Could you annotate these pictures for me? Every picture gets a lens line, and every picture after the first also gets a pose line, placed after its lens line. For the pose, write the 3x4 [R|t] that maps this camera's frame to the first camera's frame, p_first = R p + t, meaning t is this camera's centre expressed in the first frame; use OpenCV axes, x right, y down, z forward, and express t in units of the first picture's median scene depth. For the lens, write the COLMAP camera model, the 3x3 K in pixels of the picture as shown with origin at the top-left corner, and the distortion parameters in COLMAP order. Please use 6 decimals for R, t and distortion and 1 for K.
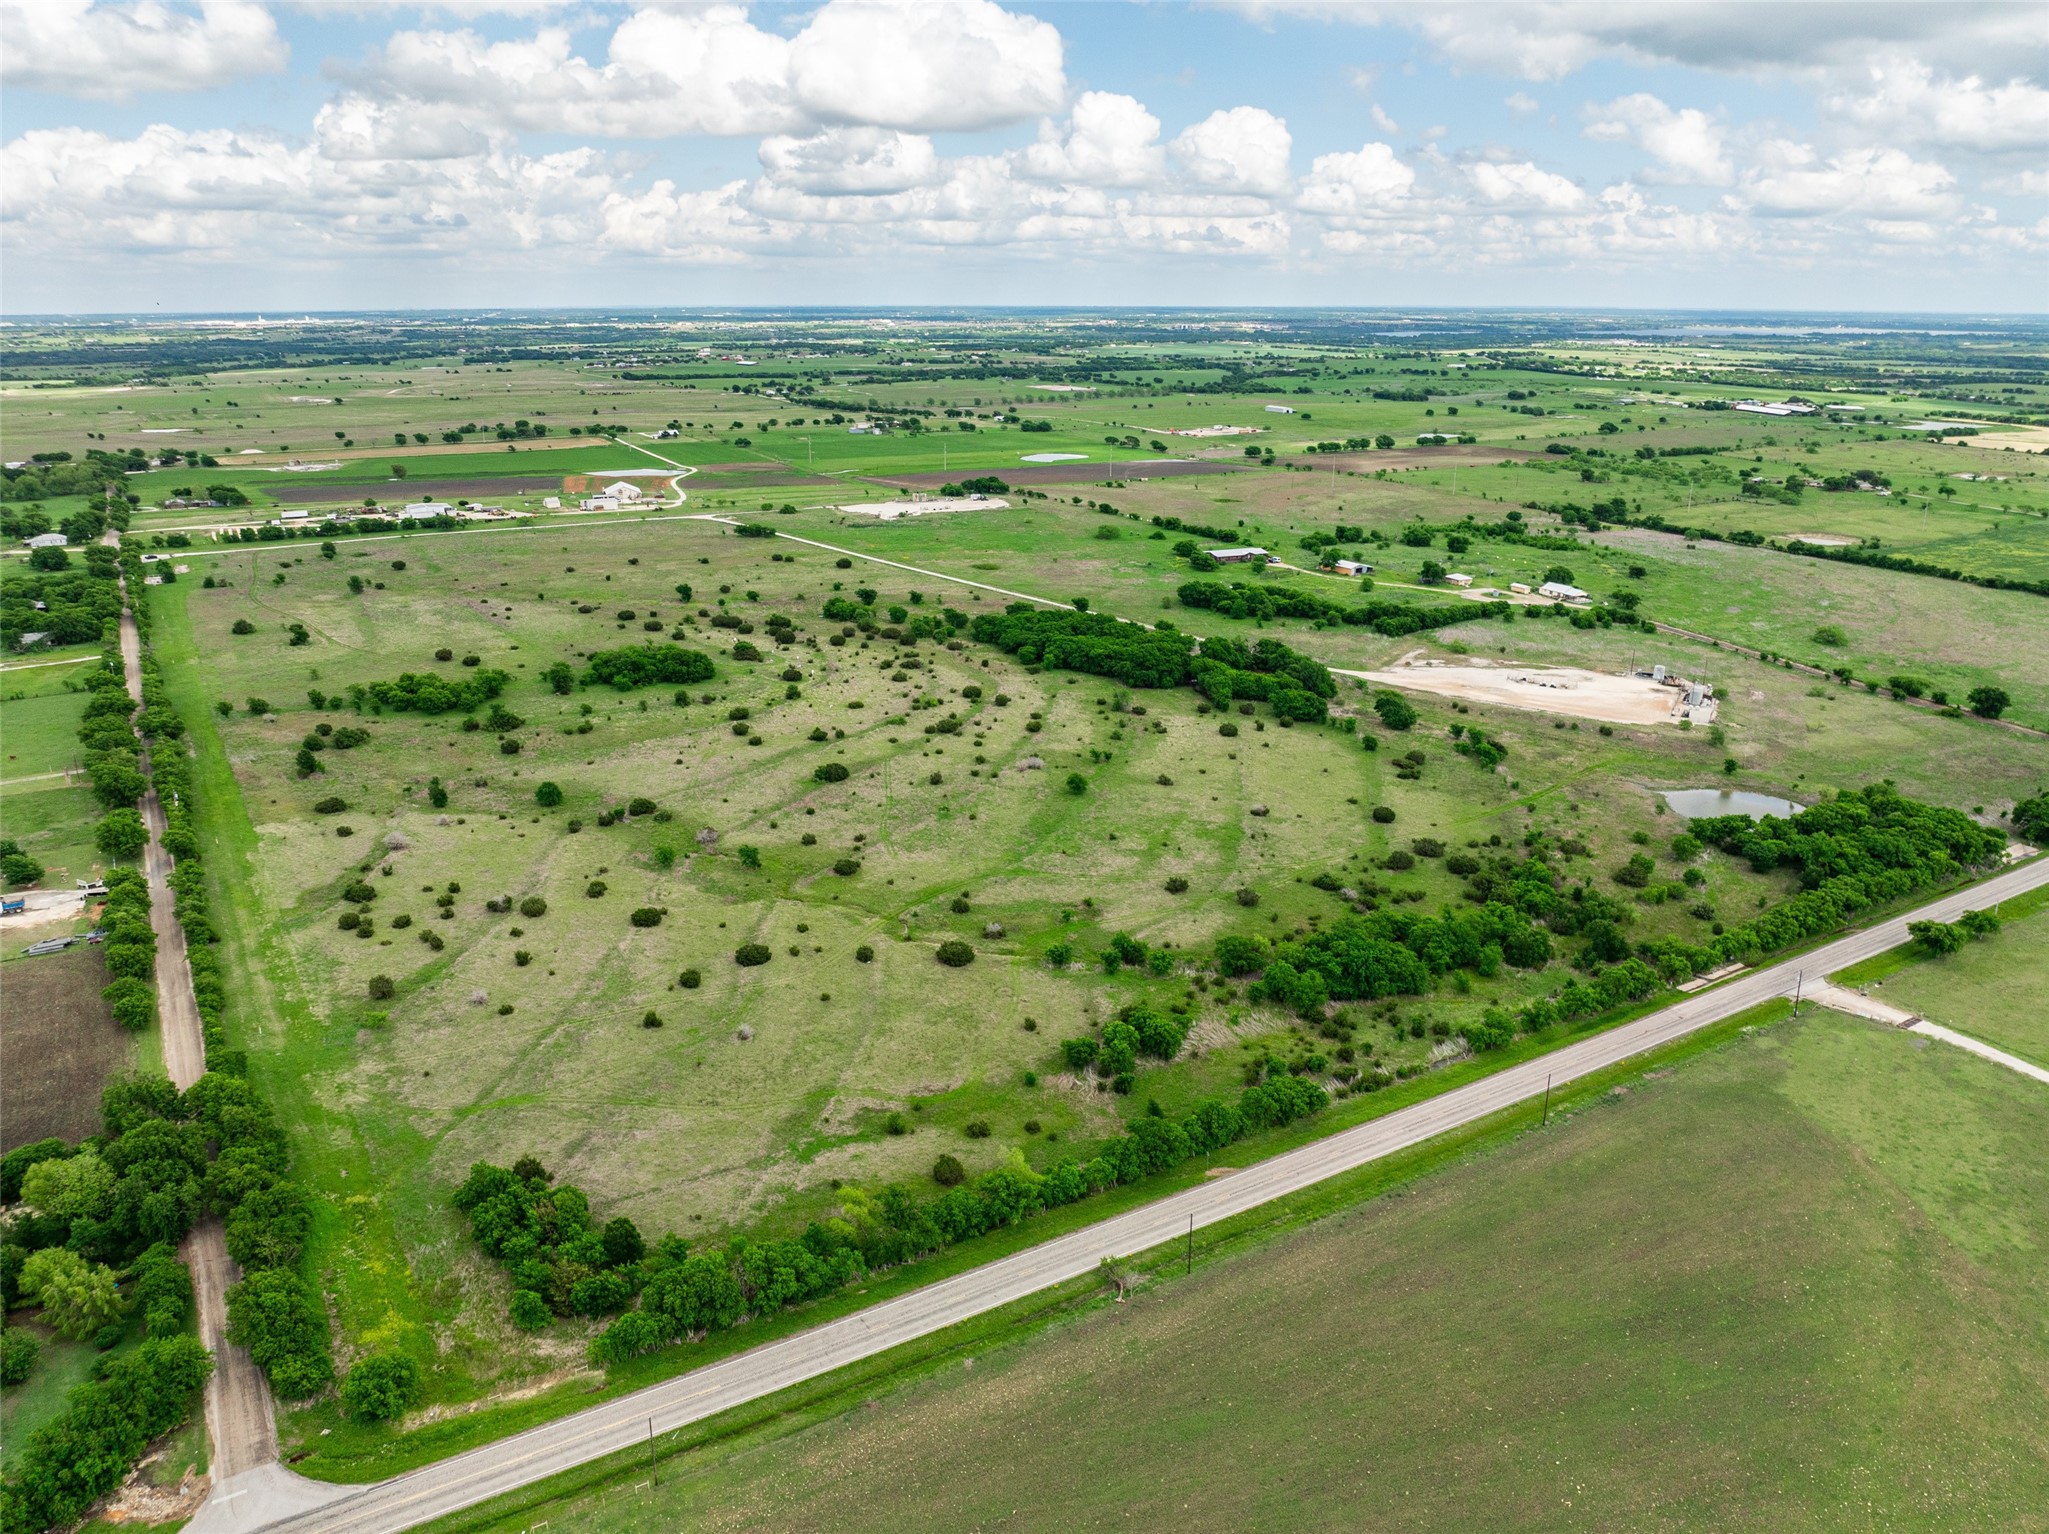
lens RADIAL K [[1418.7, 0, 1021.9], [0, 1418.7, 766.1], [0, 0, 1]] dist [-0.037252, 0.012245]
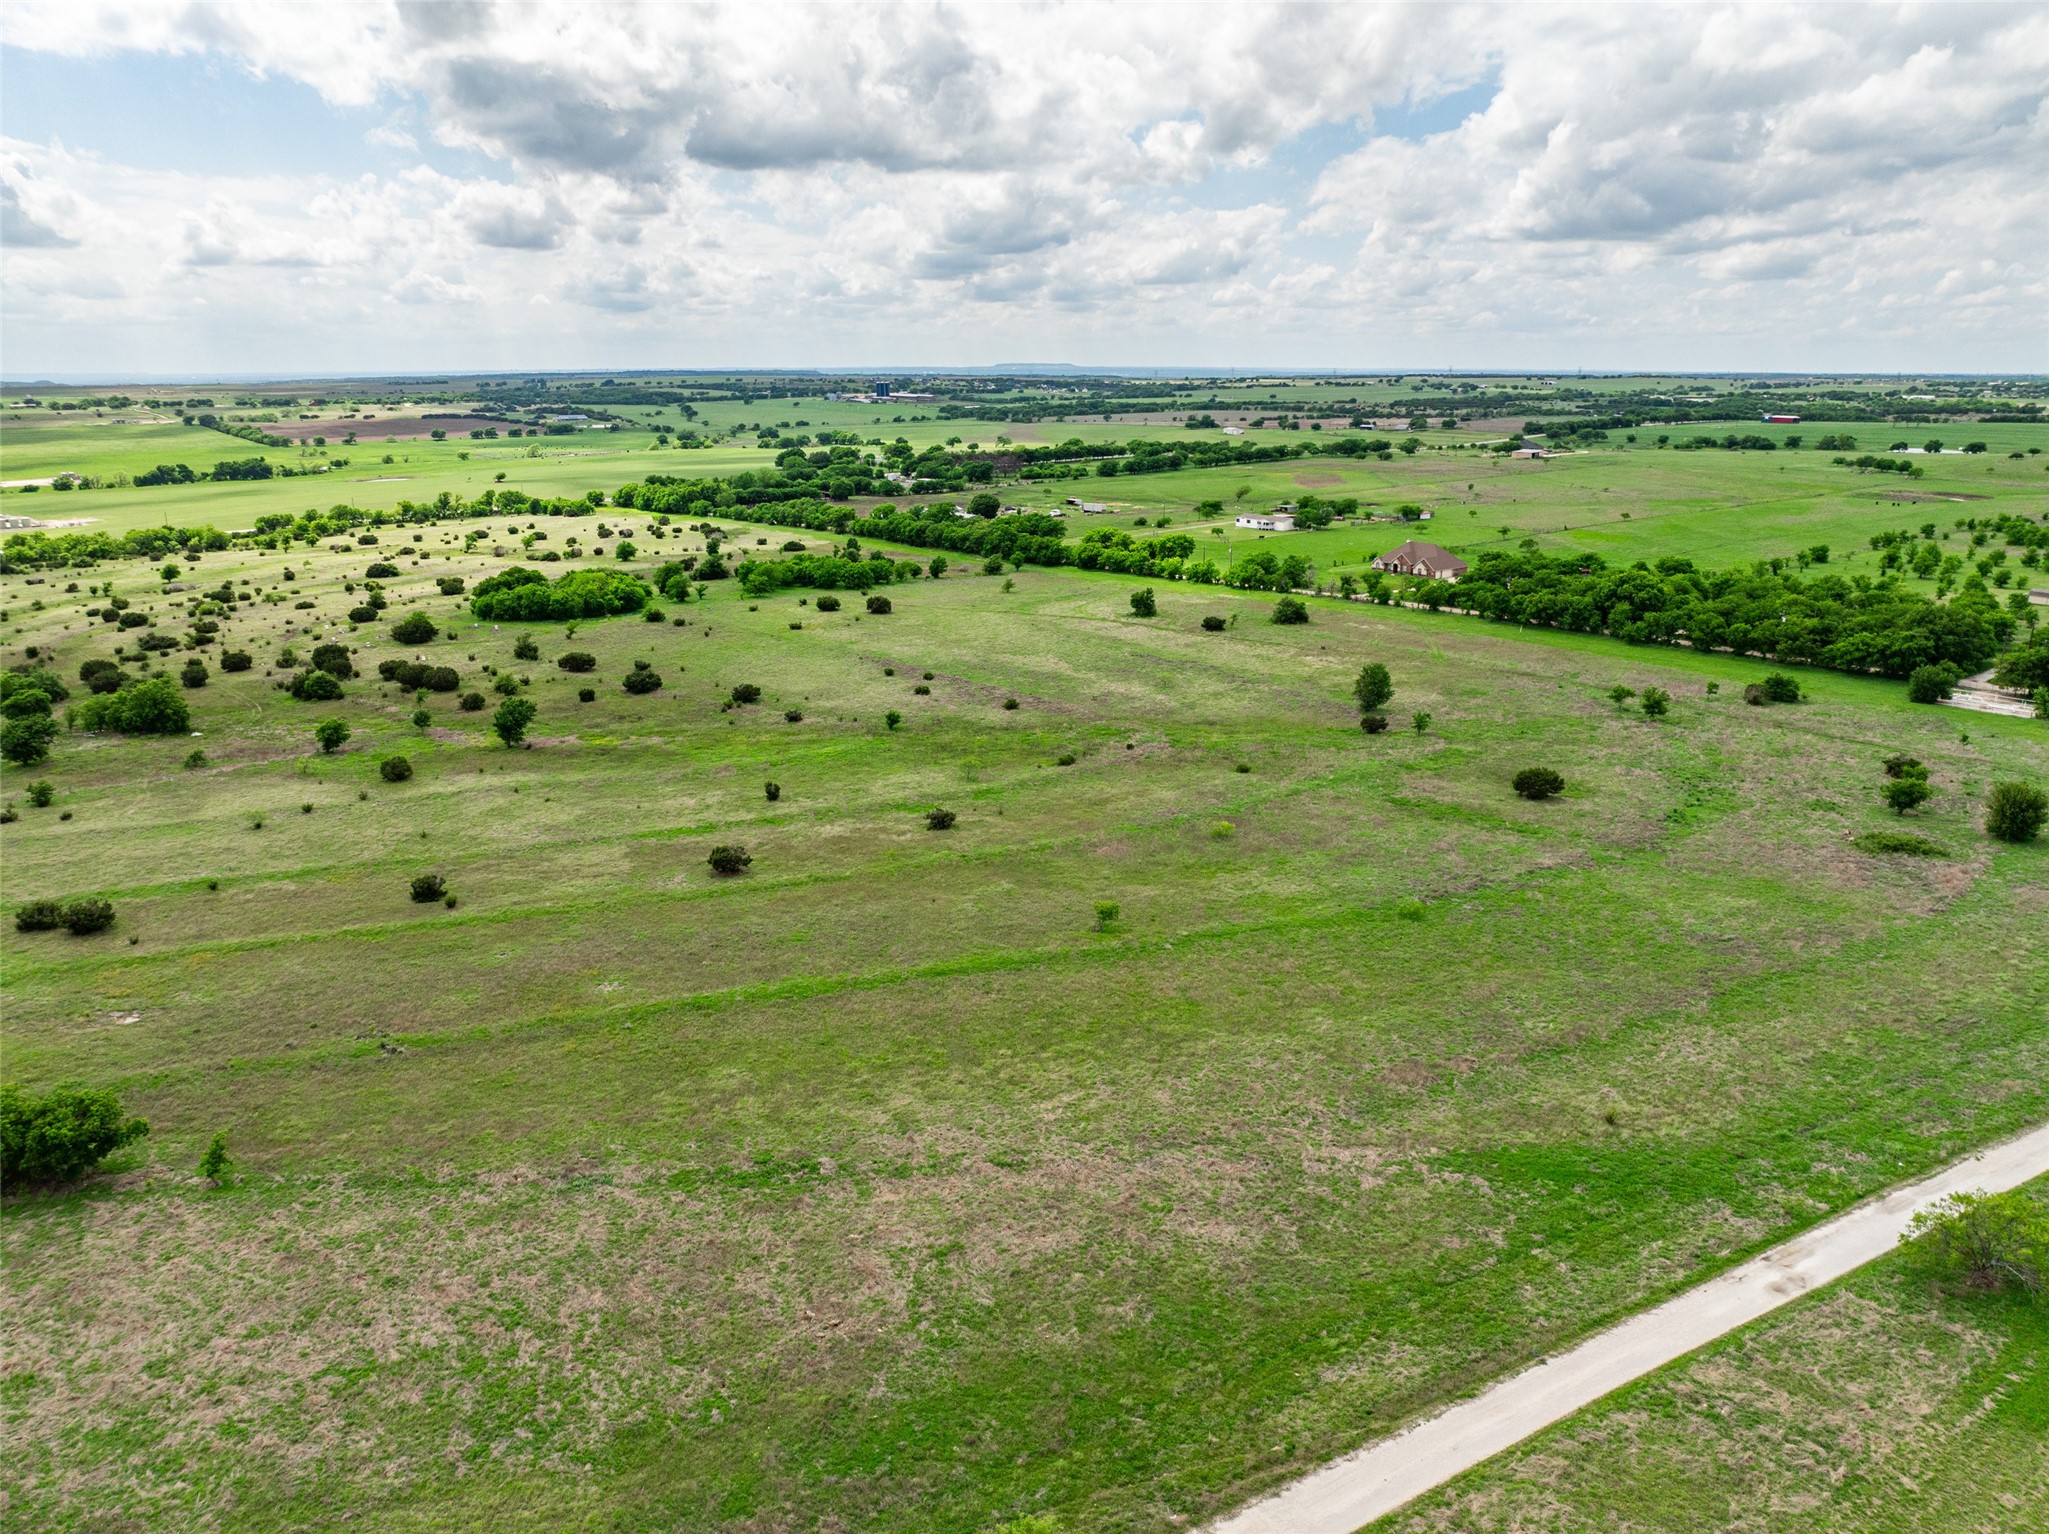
lens RADIAL K [[1418.7, 0, 1026.1], [0, 1418.7, 701.8], [0, 0, 1]] dist [-0.037252, 0.012245]
pose [[-0.992117, 0.043194, -0.117633, -0.527025], [-0.024201, 0.855002, 0.518060, -0.524443], [0.122954, 0.516823, -0.847217, 2.130752]]
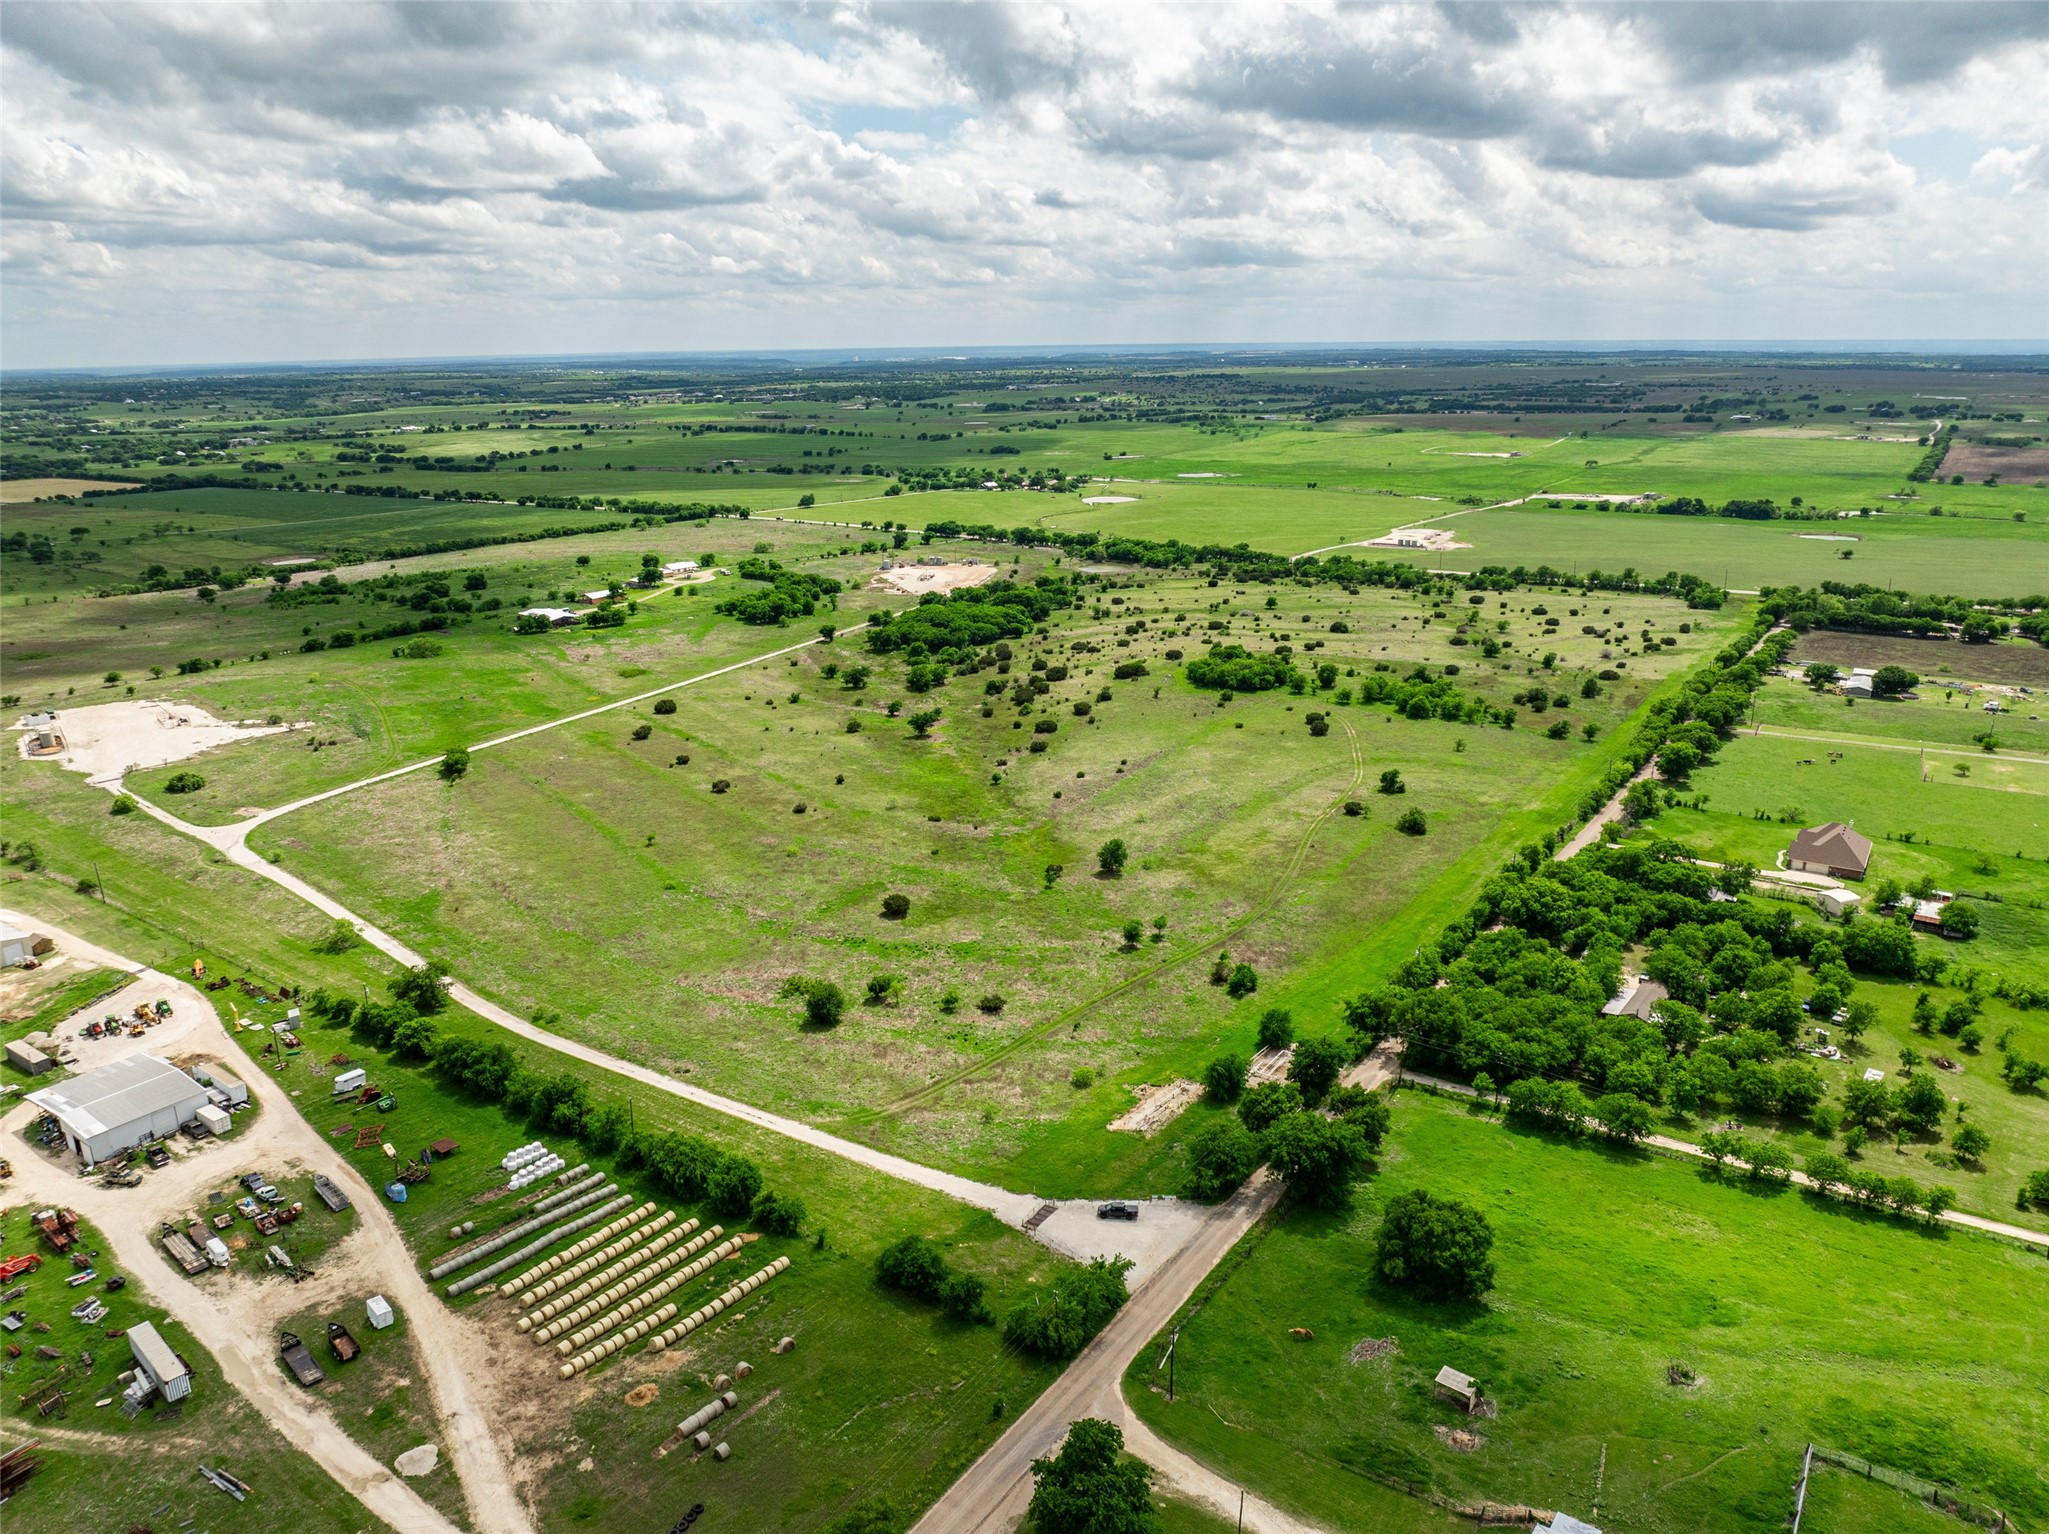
lens RADIAL K [[1418.7, 0, 1019.1], [0, 1418.7, 781.9], [0, 0, 1]] dist [-0.037252, 0.012245]
pose [[-0.416207, -0.251577, 0.873774, -1.461441], [0.293912, 0.872151, 0.391110, -0.591717], [-0.860457, 0.419596, -0.289054, 1.884597]]
